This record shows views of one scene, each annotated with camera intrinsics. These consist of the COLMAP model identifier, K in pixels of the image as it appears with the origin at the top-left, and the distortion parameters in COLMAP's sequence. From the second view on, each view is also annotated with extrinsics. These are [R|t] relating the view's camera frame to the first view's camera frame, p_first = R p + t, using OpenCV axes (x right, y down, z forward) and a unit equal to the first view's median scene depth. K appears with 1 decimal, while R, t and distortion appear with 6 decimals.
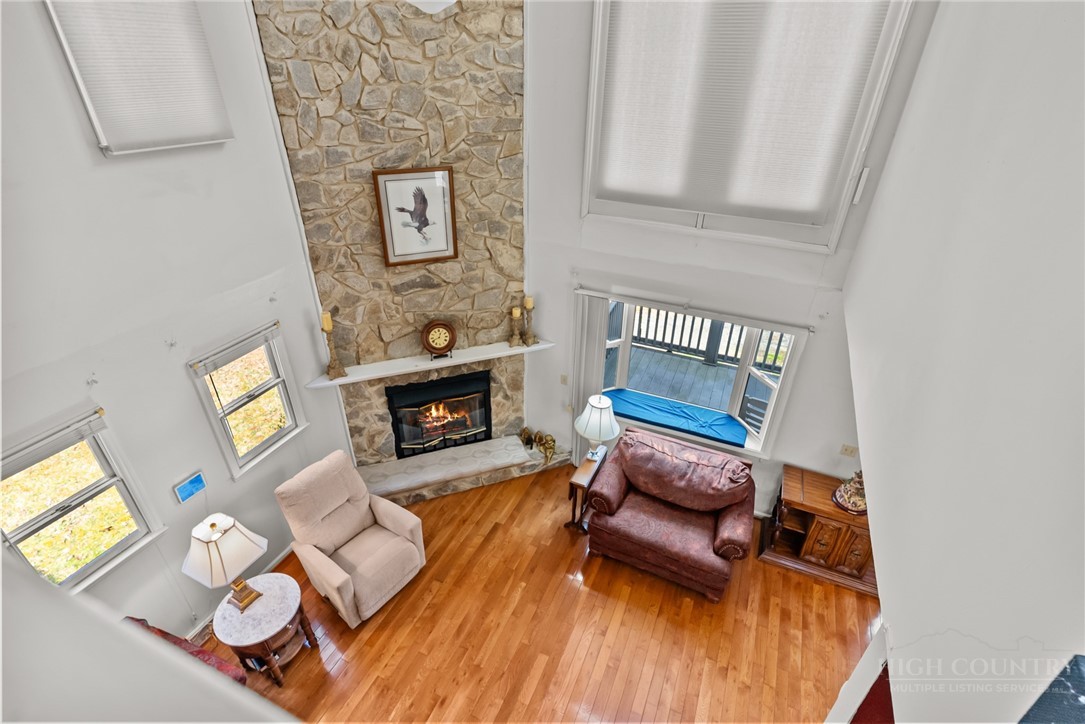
lens RADIAL K [[525.0, 0, 537.7], [0, 525.0, 352.1], [0, 0, 1]] dist [0.003035, -0.001760]
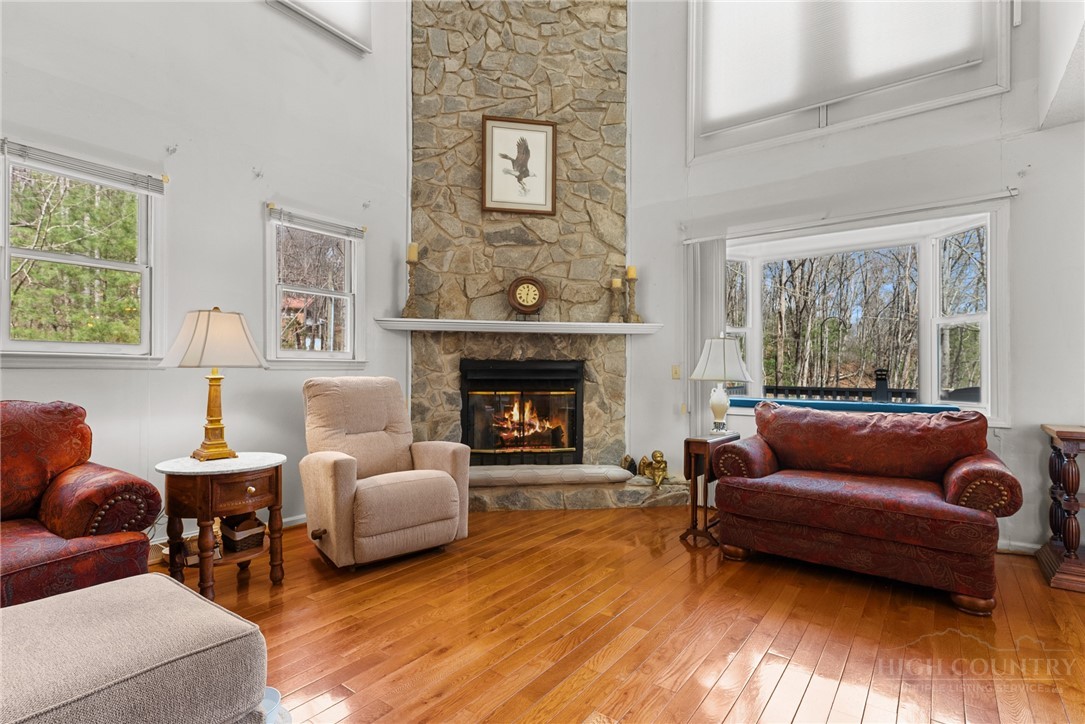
lens RADIAL K [[525.0, 0, 540.8], [0, 525.0, 366.3], [0, 0, 1]] dist [0.003035, -0.001760]
pose [[0.975610, -0.009945, -0.219287, 0.031884], [-0.105770, 0.854061, -0.509306, 0.599777], [0.192350, 0.520078, 0.832178, 0.373276]]
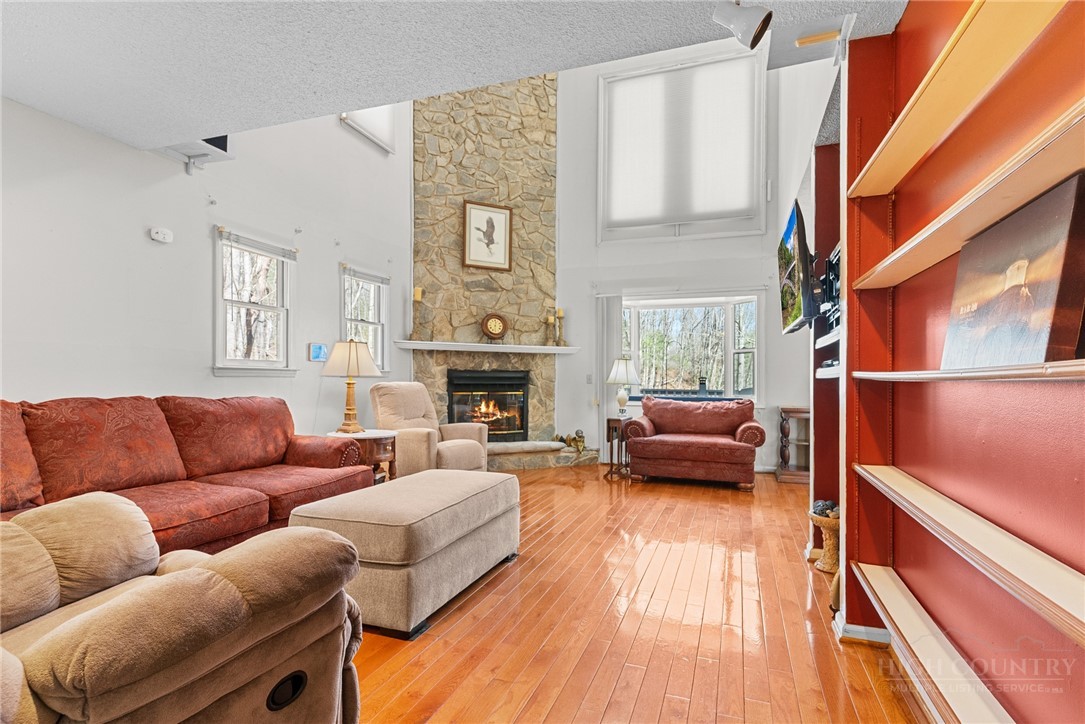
lens RADIAL K [[525.0, 0, 538.4], [0, 525.0, 371.9], [0, 0, 1]] dist [0.003035, -0.001760]
pose [[0.997821, -0.004329, 0.065834, -0.189816], [0.037892, 0.854461, -0.518133, 0.852531], [-0.054010, 0.519498, 0.852763, -0.064503]]
